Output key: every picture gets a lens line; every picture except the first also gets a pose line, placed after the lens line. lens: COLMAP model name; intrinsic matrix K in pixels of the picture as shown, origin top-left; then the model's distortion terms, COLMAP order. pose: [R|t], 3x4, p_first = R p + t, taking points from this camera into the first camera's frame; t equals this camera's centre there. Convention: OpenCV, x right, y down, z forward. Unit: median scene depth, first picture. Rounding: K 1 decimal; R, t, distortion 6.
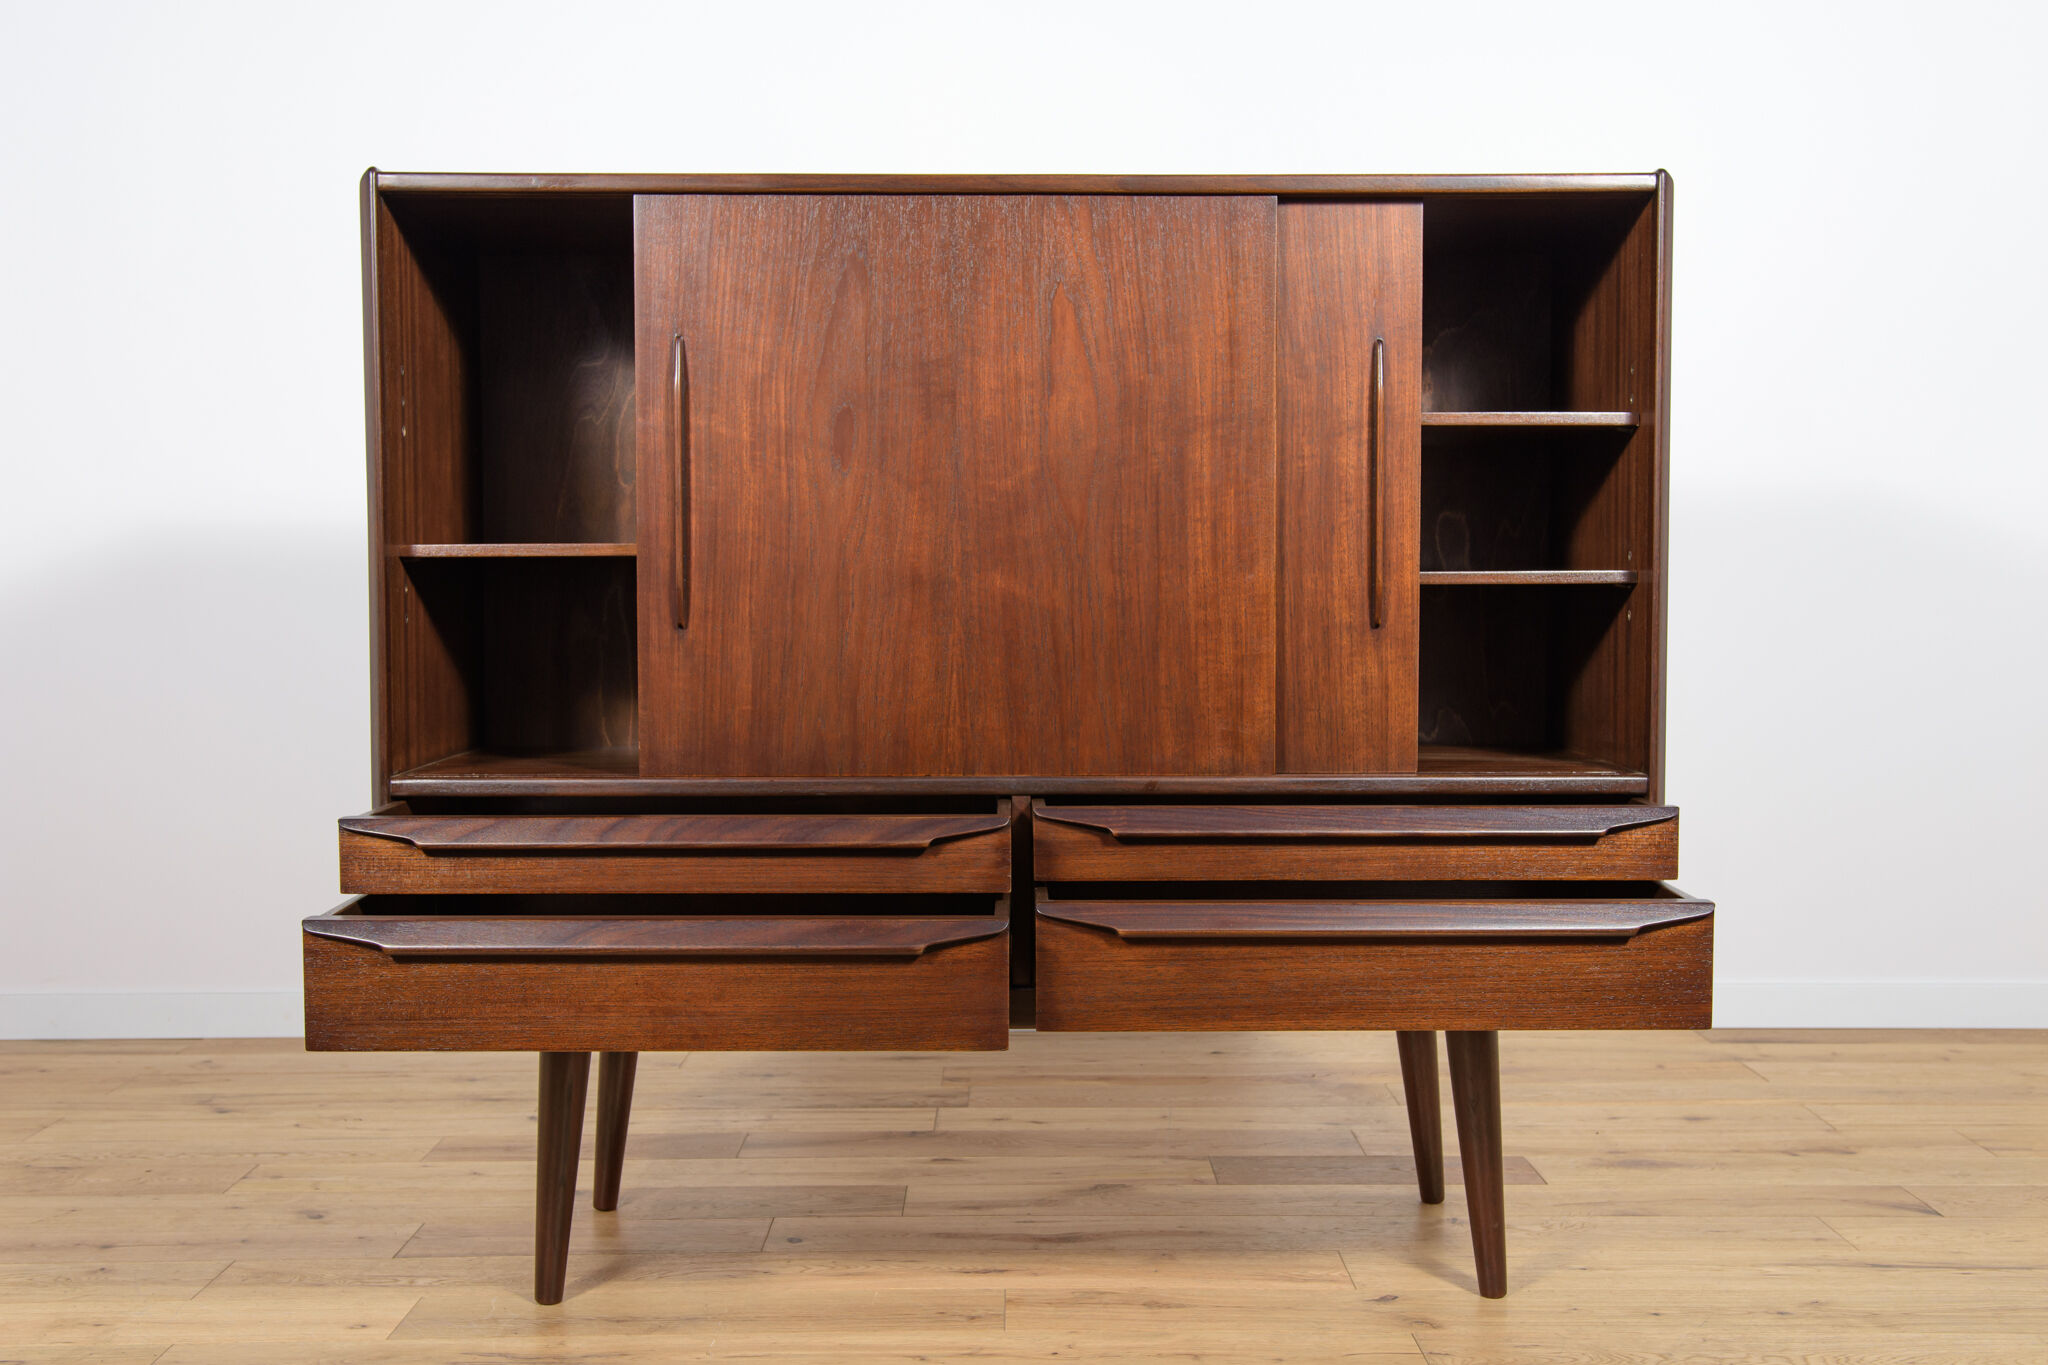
lens RADIAL K [[2265.1, 0, 1026.1], [0, 2265.1, 692.5], [0, 0, 1]] dist [0.049505, 0.000000]
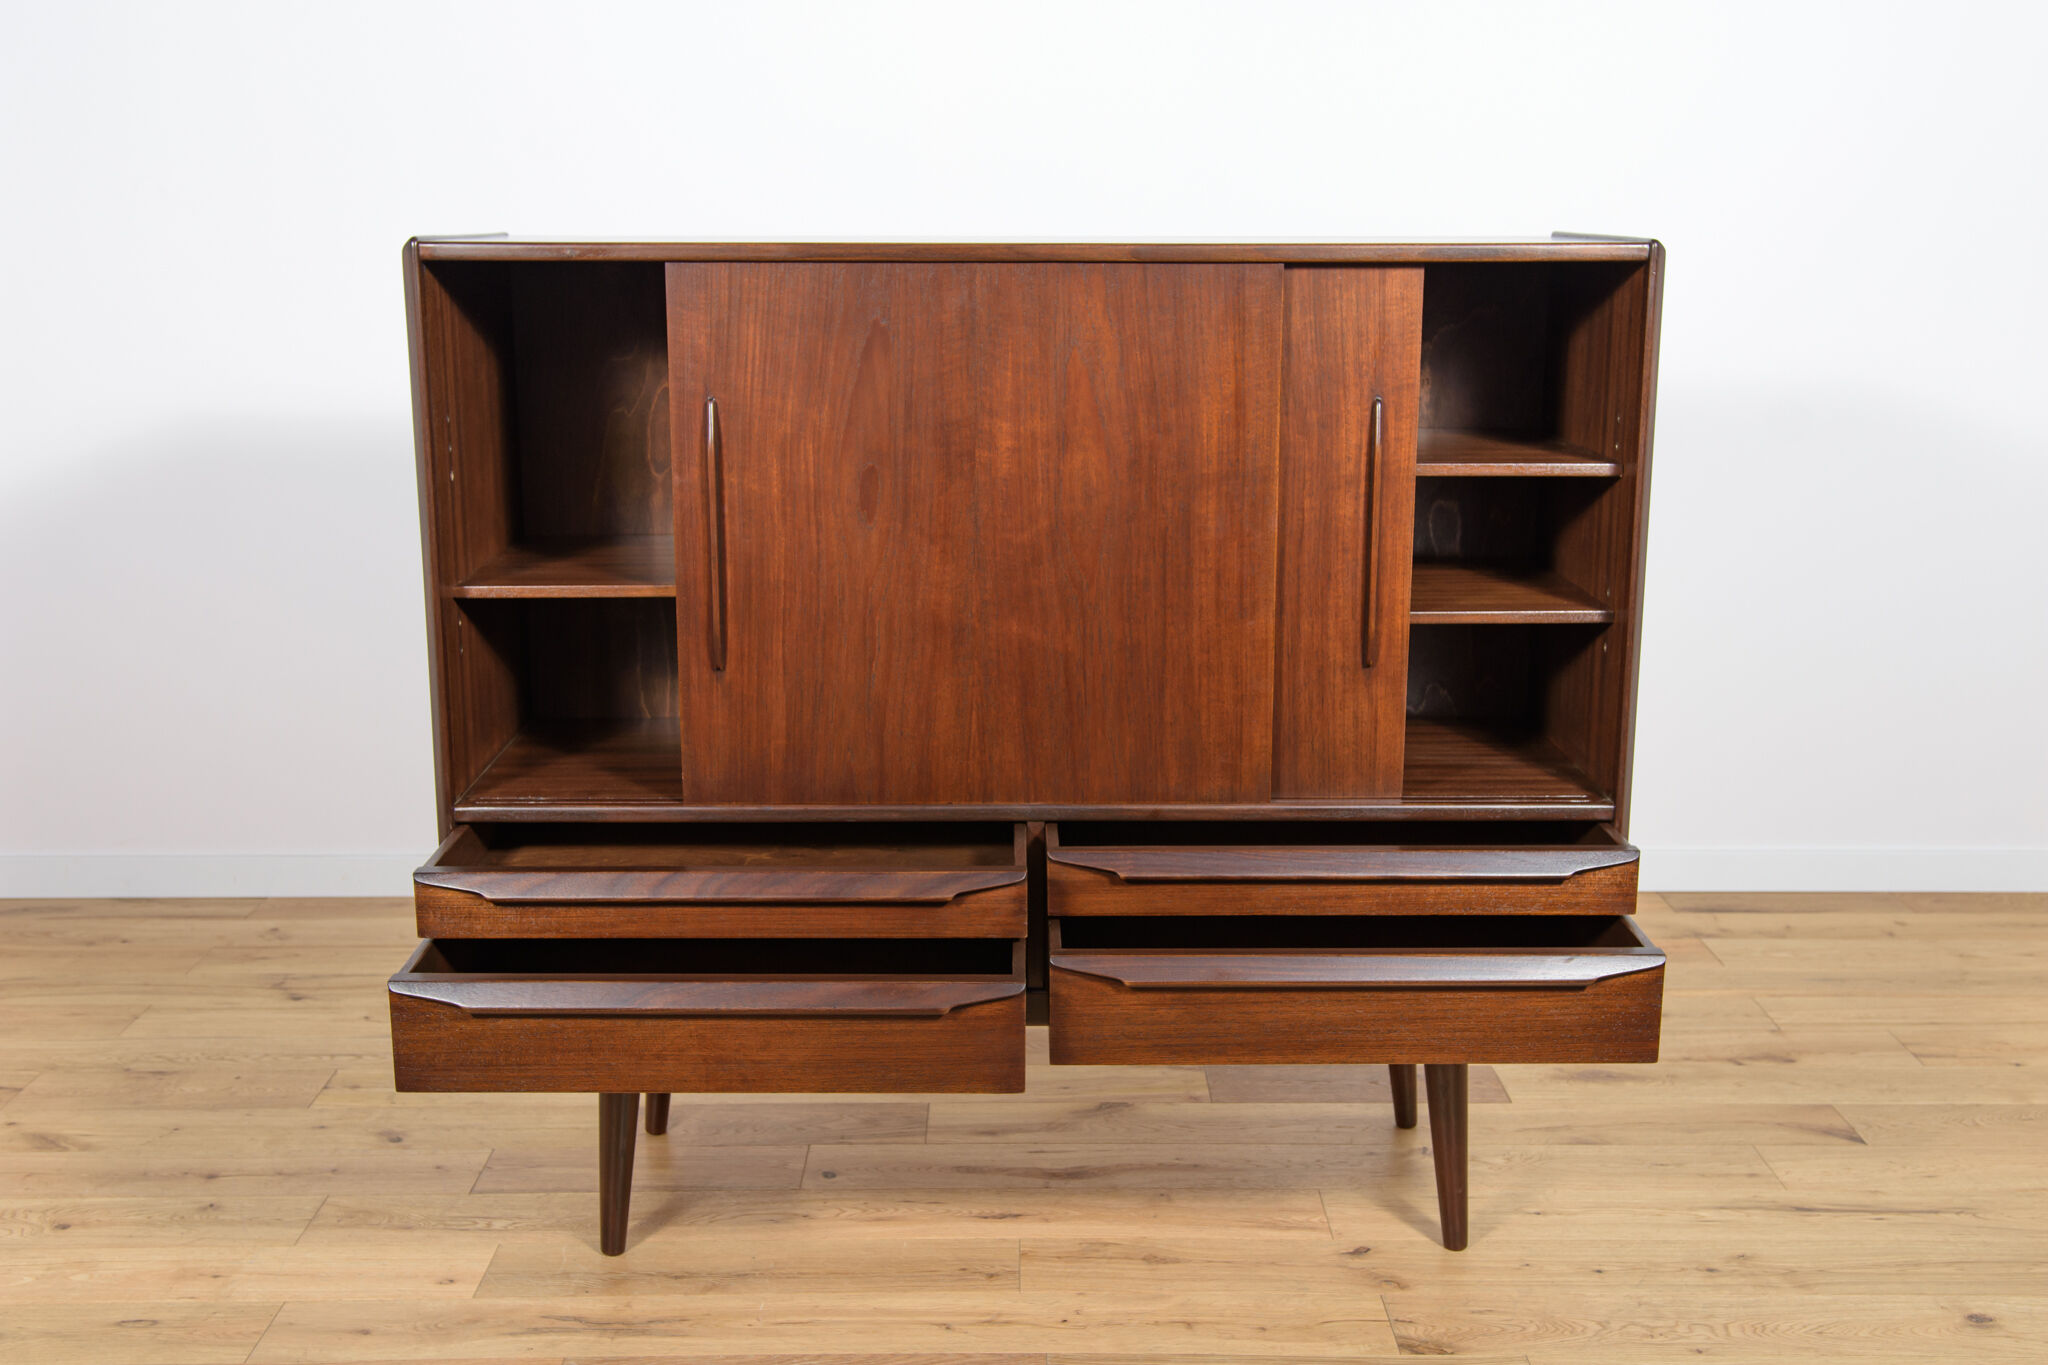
lens RADIAL K [[2265.1, 0, 1024.6], [0, 2265.1, 700.8], [0, 0, 1]] dist [0.049505, 0.000000]
pose [[0.999996, 0.002549, -0.001344, -0.005734], [-0.002275, 0.984649, 0.174530, -0.187375], [0.001769, -0.174527, 0.984651, -0.053984]]
